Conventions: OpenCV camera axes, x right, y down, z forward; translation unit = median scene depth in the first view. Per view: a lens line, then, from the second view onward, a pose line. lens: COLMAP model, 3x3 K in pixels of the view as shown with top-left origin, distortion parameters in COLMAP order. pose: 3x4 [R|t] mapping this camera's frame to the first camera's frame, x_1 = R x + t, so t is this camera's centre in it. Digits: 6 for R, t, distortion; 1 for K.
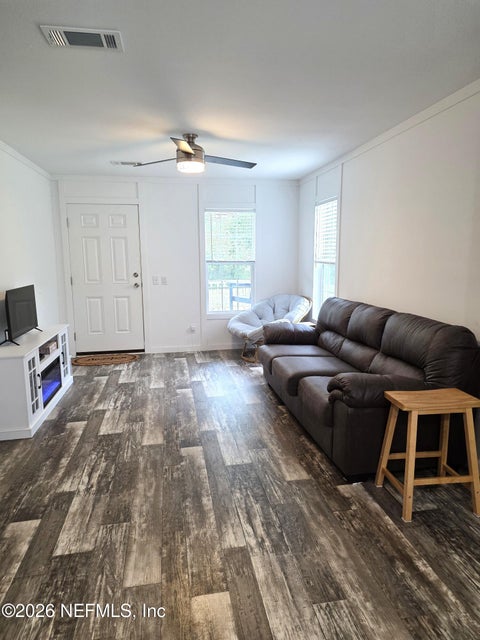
lens RADIAL K [[429.9, 0, 244.5], [0, 429.9, 311.2], [0, 0, 1]] dist [0.077848, -0.043276]
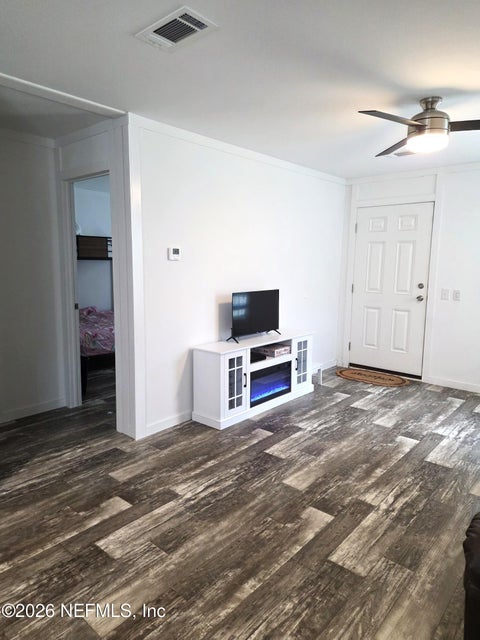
lens RADIAL K [[429.9, 0, 234.5], [0, 429.9, 311.9], [0, 0, 1]] dist [0.077848, -0.043276]
pose [[0.619133, 0.112413, -0.777198, 0.331992], [-0.122173, 0.991439, 0.046075, -0.052916], [0.775724, 0.066426, 0.627567, 0.353492]]
